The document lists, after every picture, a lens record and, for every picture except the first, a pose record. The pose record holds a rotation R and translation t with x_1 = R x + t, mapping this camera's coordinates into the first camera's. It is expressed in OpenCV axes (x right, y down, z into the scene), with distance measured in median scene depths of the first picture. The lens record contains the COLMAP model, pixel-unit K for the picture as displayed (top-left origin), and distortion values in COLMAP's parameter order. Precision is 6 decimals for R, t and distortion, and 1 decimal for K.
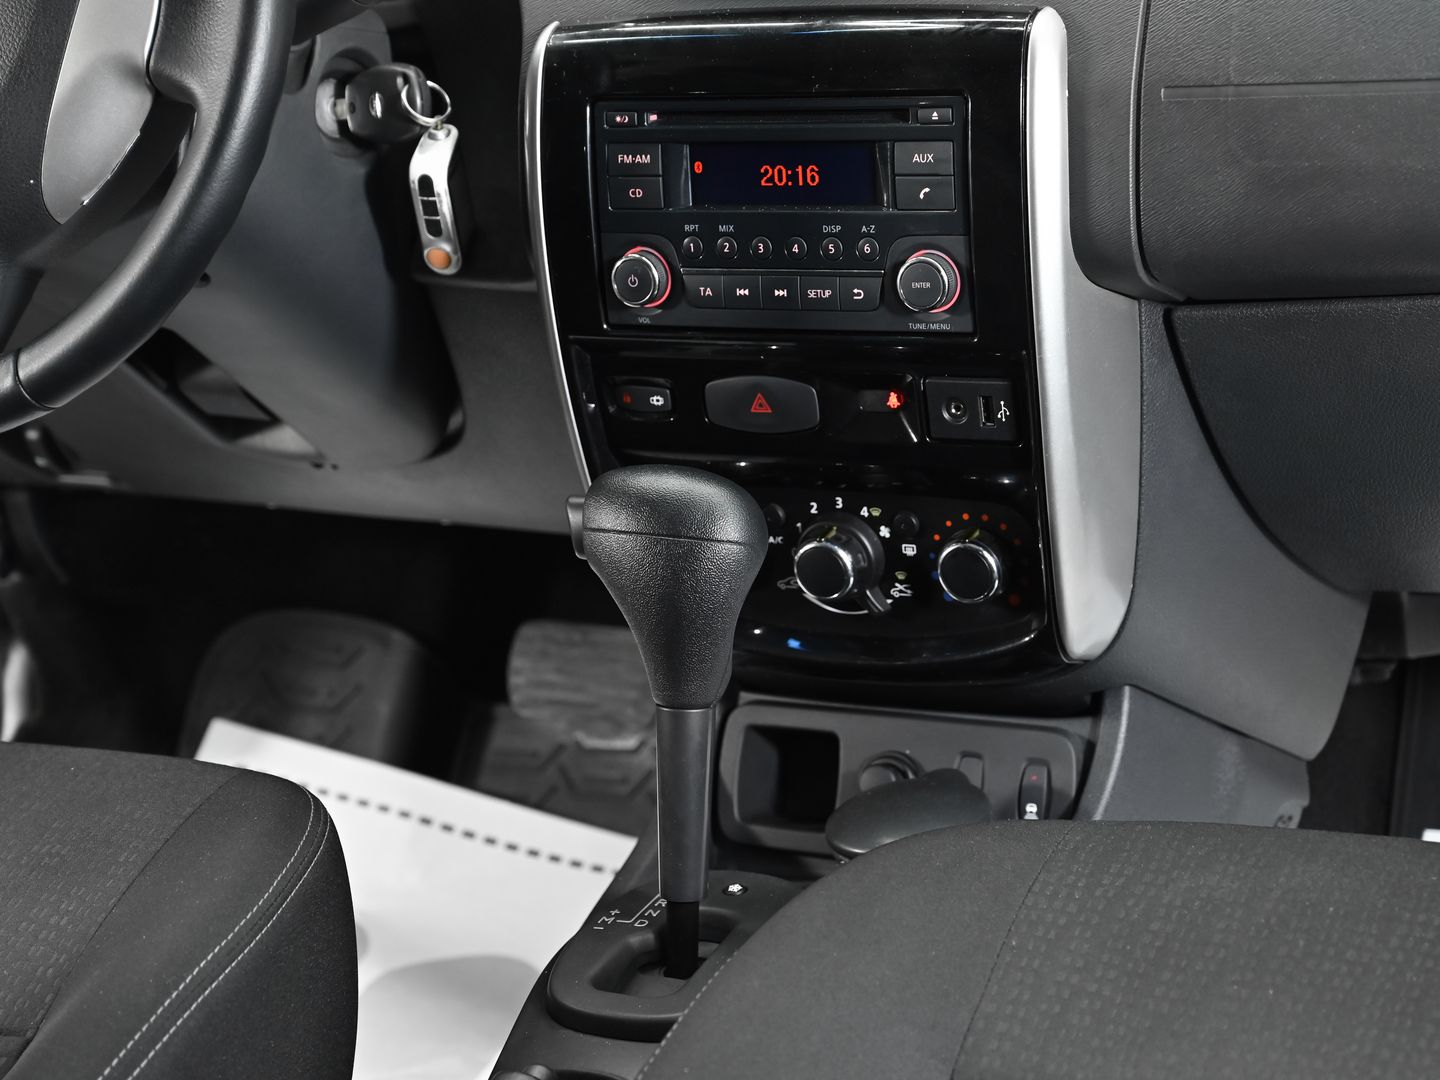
lens RADIAL K [[2989.2, 0, 720.0], [0, 2989.2, 540.0], [0, 0, 1]] dist [0.010247, -0.358216]
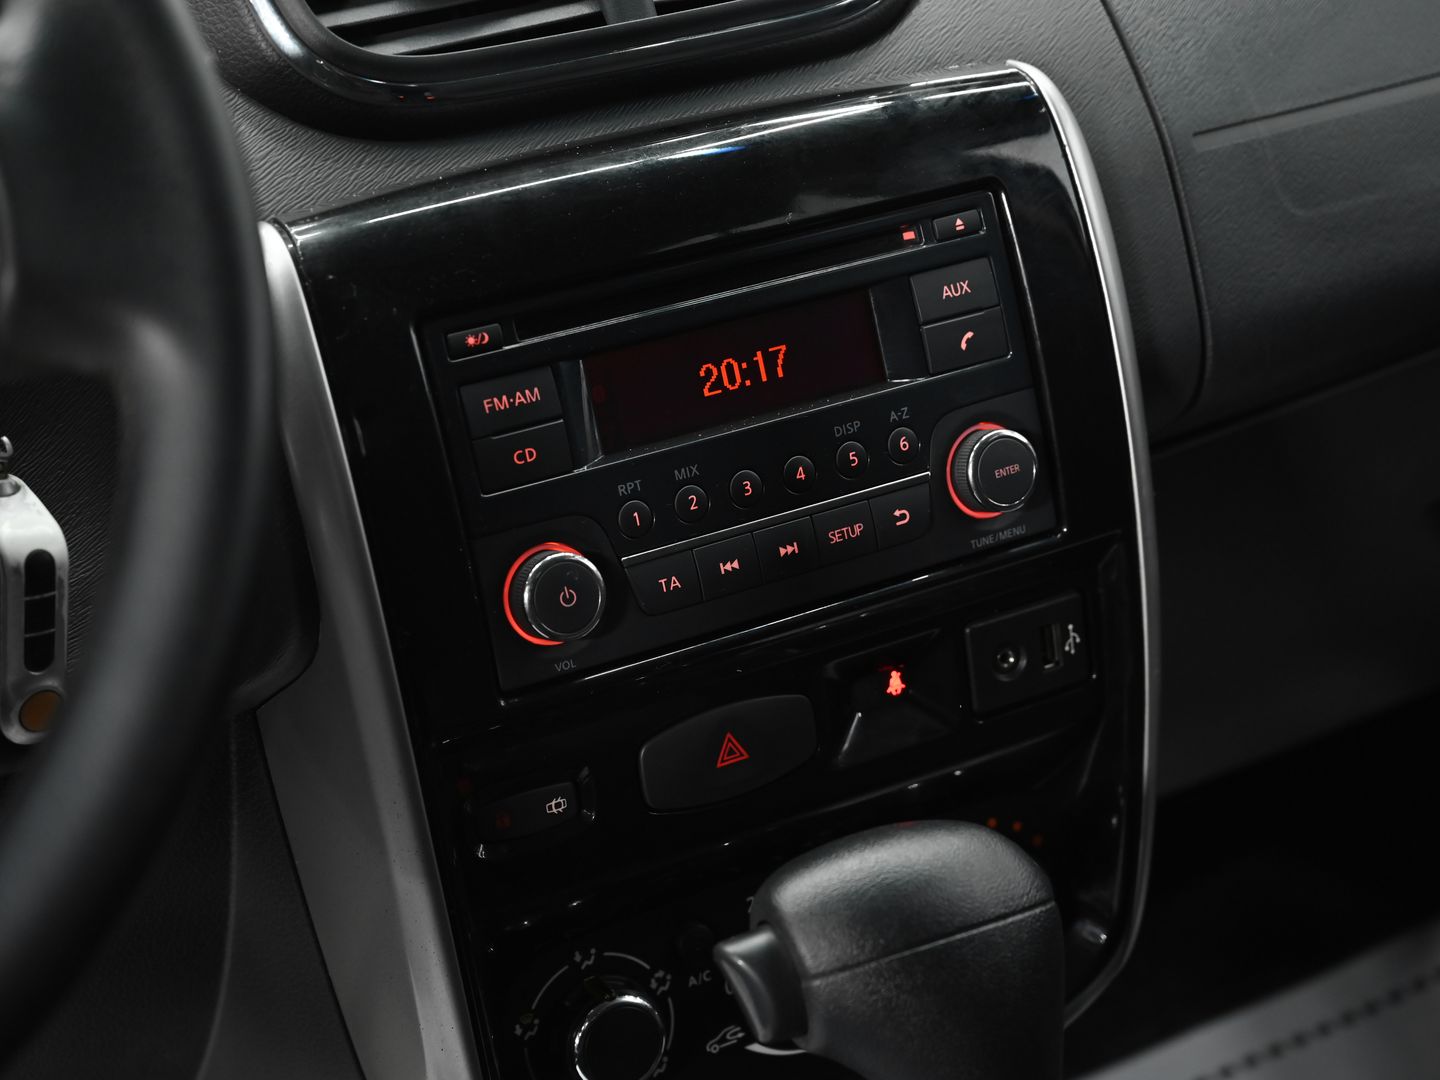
lens RADIAL K [[2714.0, 0, 720.0], [0, 2714.0, 540.0], [0, 0, 1]] dist [-0.039545, -0.204873]
pose [[0.615687, -0.189513, 0.764862, -0.427562], [0.345098, 0.937463, -0.045512, -0.063574], [-0.708405, 0.291974, 0.642584, 0.642248]]
